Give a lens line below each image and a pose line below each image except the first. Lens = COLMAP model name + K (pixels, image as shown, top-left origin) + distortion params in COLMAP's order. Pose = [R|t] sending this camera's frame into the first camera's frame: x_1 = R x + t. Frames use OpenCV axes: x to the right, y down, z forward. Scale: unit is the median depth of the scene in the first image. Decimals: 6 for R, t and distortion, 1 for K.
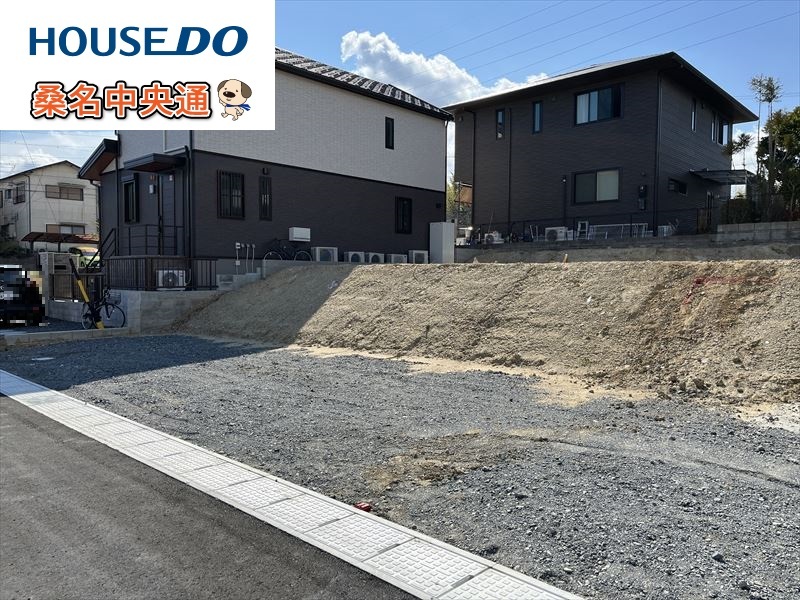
lens RADIAL K [[610.5, 0, 400.0], [0, 610.5, 300.0], [0, 0, 1]] dist [0.025432, -0.008564]
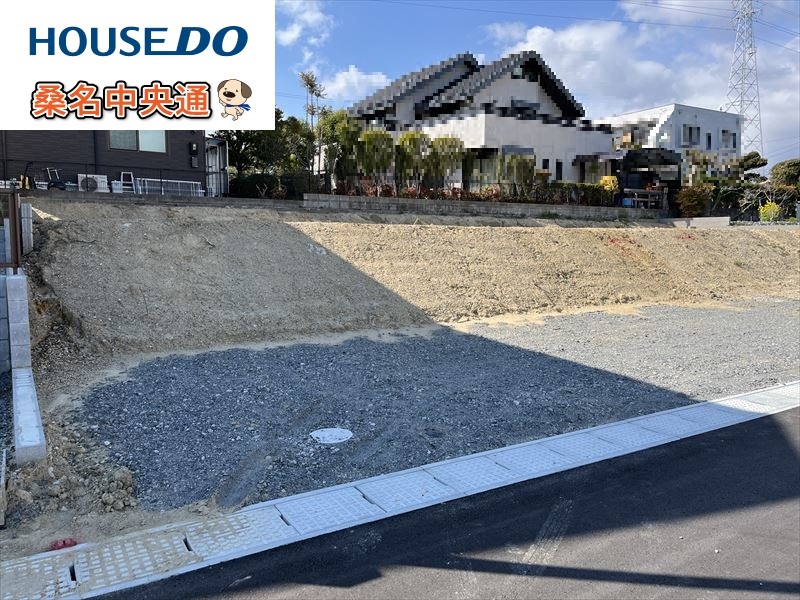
lens RADIAL K [[610.5, 0, 400.0], [0, 610.5, 300.0], [0, 0, 1]] dist [0.025432, -0.008564]
pose [[0.243193, -0.099785, 0.964832, -0.803457], [0.033766, 0.994962, 0.094390, -0.029419], [-0.969390, 0.009623, 0.245337, 0.716441]]
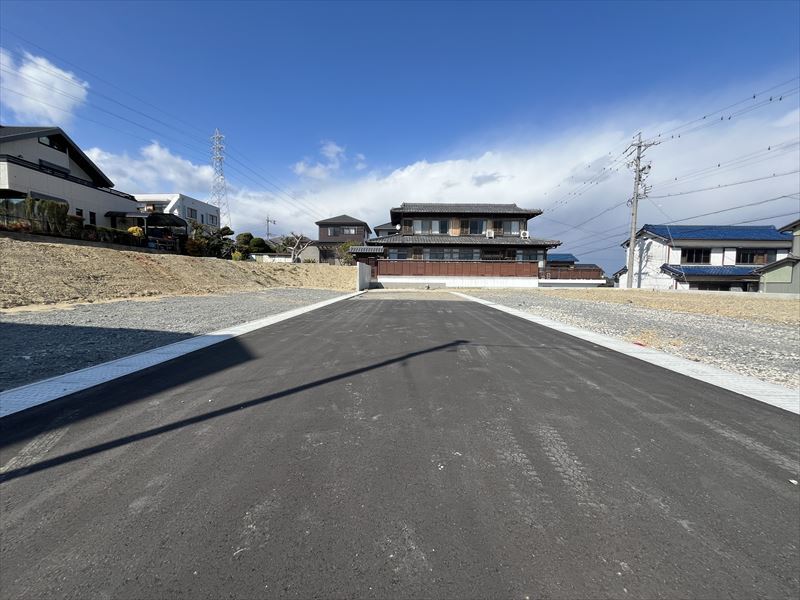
lens RADIAL K [[322.4, 0, 396.3], [0, 322.4, 299.3], [0, 0, 1]] dist [-0.000009, -0.000532]
pose [[-0.678780, -0.057289, 0.732104, -0.756103], [0.014268, 0.995735, 0.091147, 0.016881], [-0.734203, 0.072315, -0.675067, 0.699868]]
